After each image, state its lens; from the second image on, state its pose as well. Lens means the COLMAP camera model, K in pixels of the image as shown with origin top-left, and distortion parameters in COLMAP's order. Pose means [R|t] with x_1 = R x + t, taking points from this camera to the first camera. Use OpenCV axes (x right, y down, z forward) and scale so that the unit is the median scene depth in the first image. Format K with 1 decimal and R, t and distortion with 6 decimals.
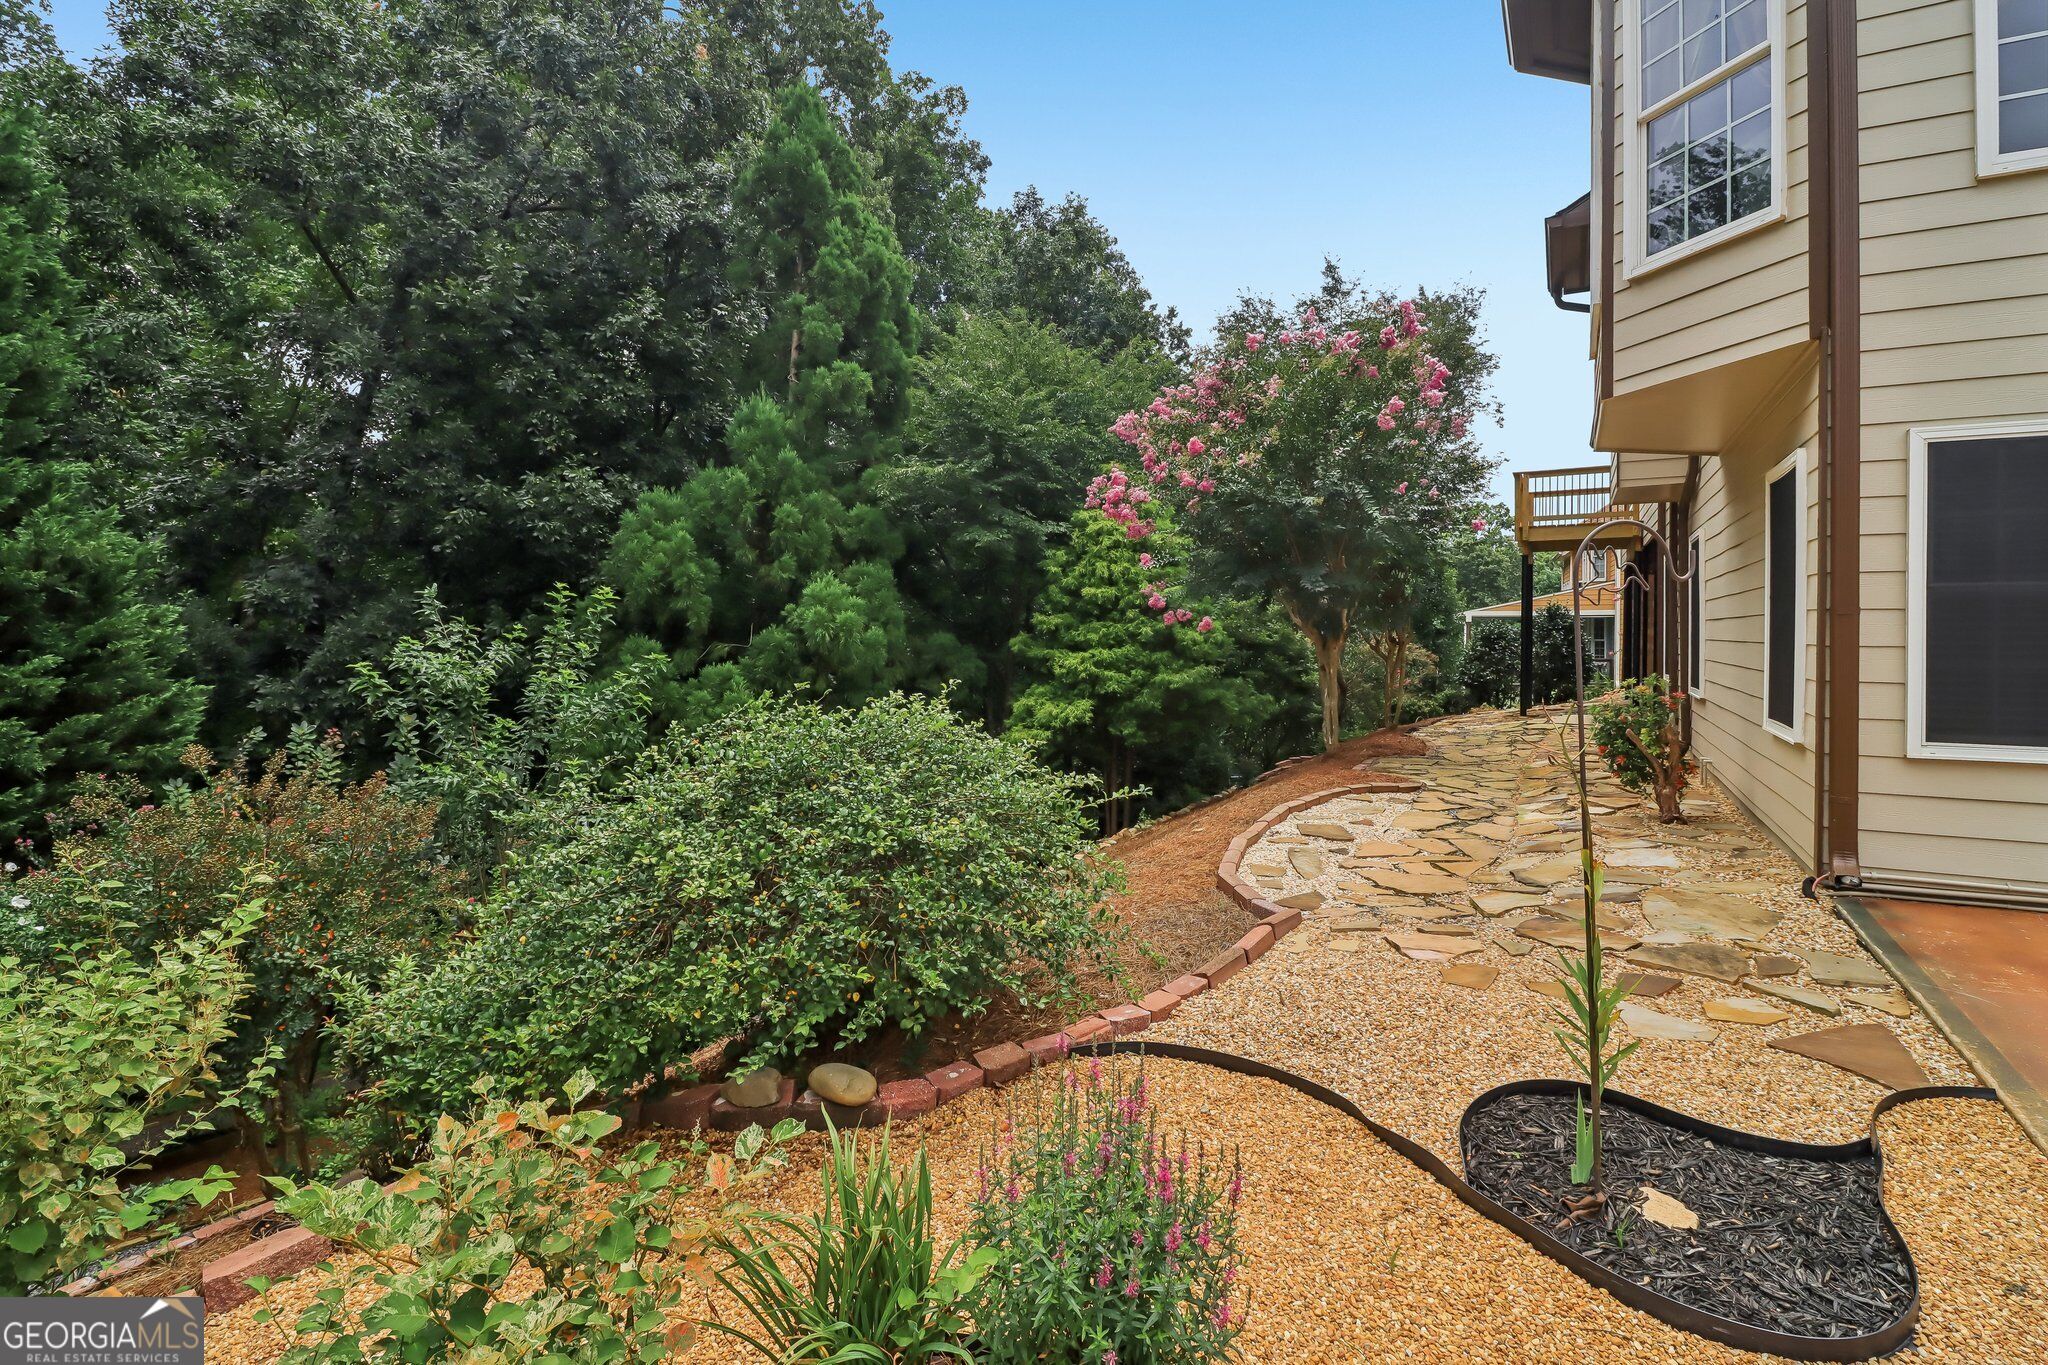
lens RADIAL K [[941.9, 0, 1025.9], [0, 941.9, 630.4], [0, 0, 1]] dist [-0.017090, -0.000596]
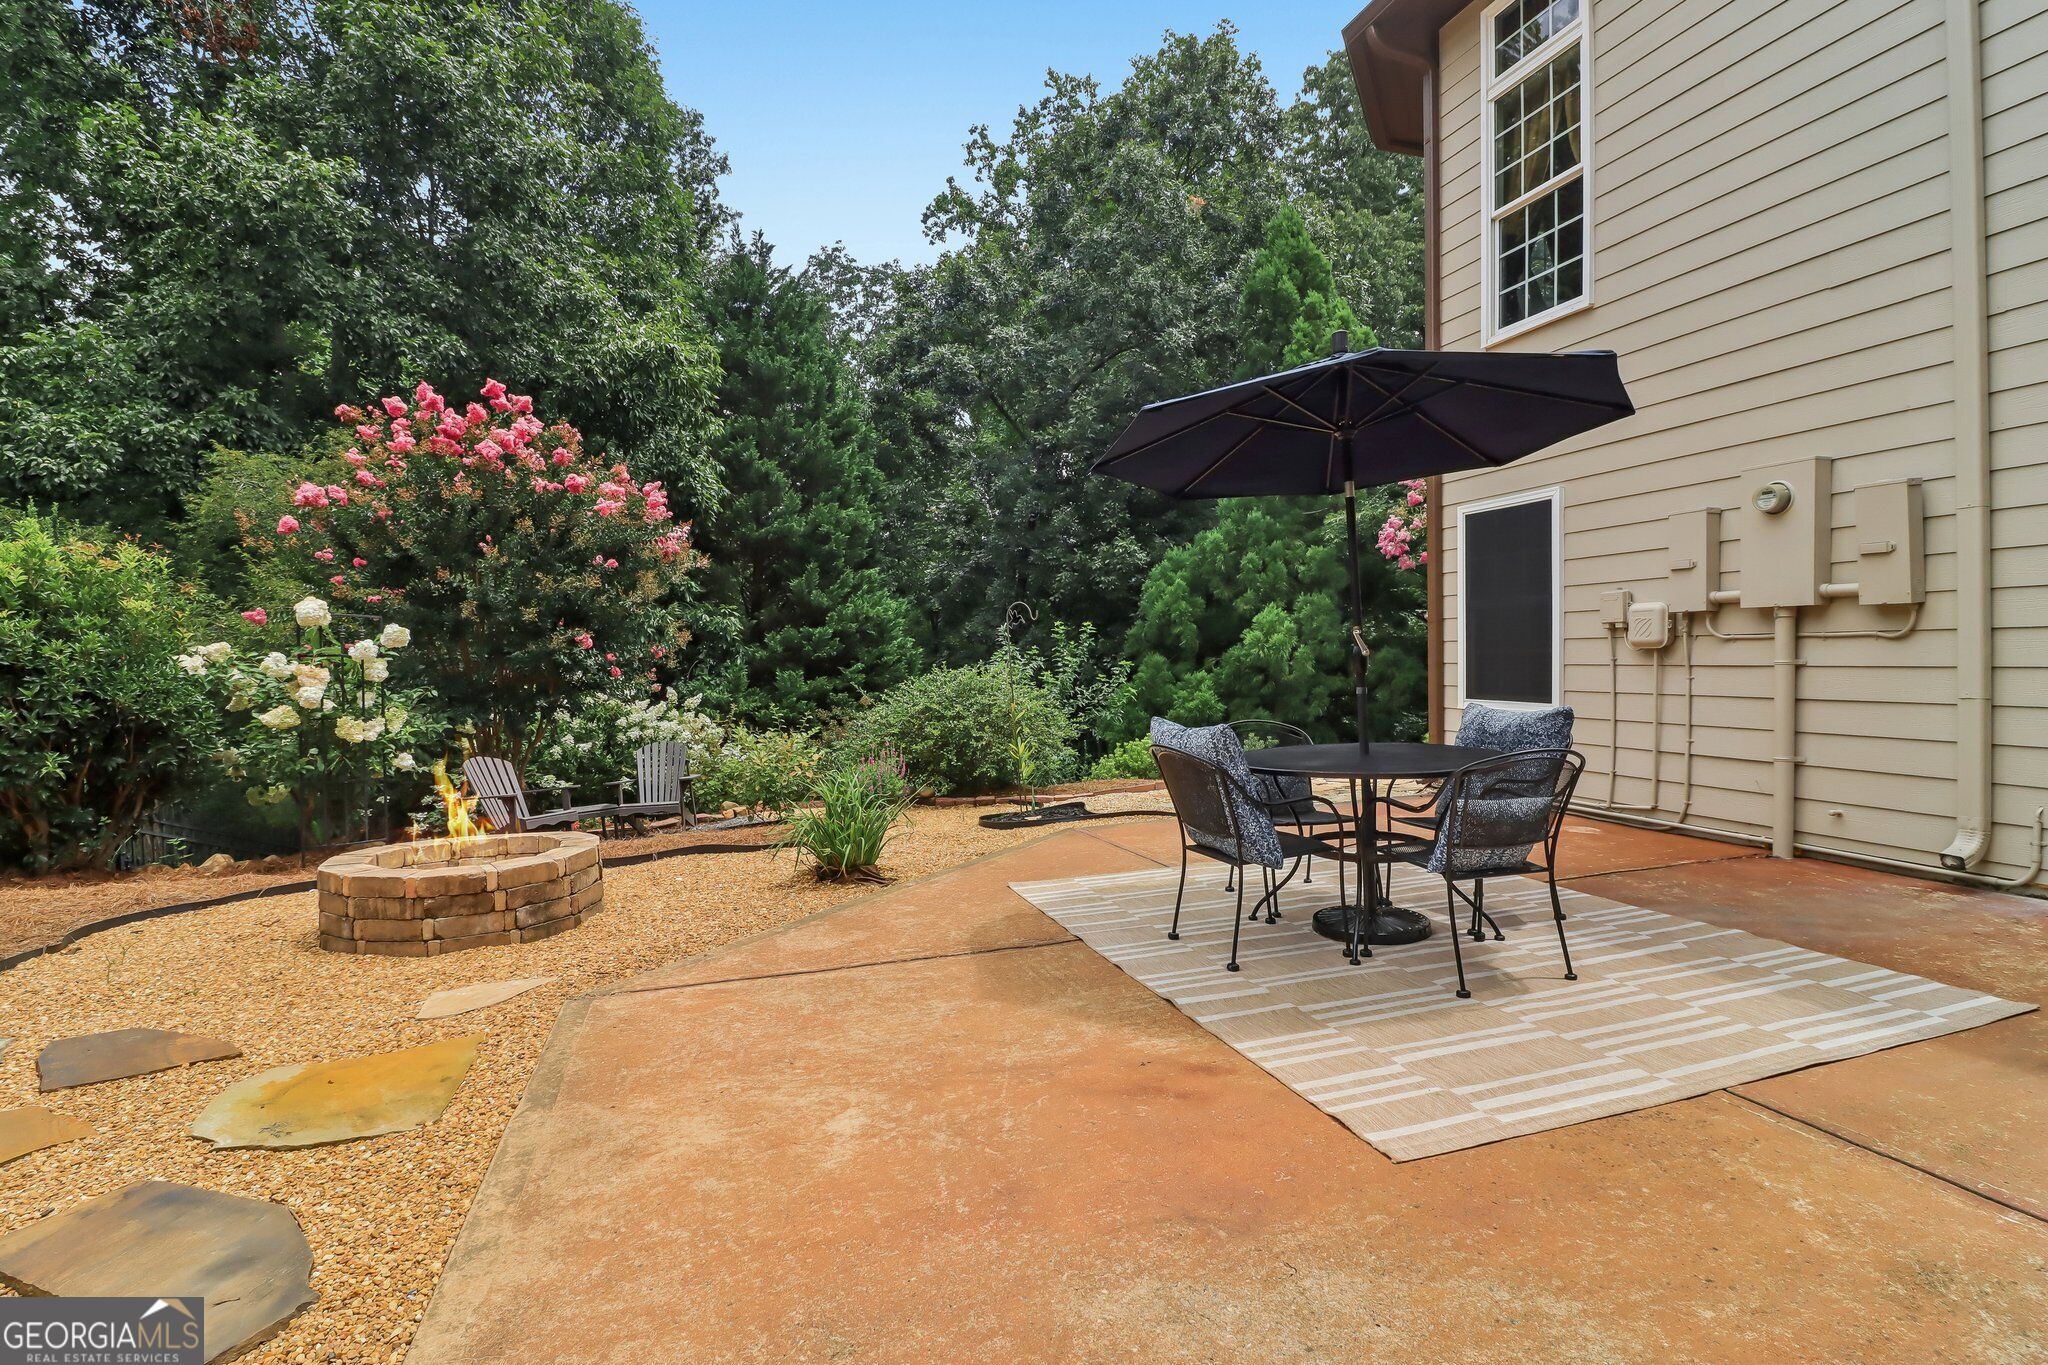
lens RADIAL K [[941.9, 0, 1062.3], [0, 941.9, 698.4], [0, 0, 1]] dist [-0.017090, -0.000596]
pose [[0.769497, 0.021908, -0.638275, 0.392832], [0.006604, 0.999085, 0.042254, 0.012982], [0.638616, -0.036730, 0.768648, -0.199072]]
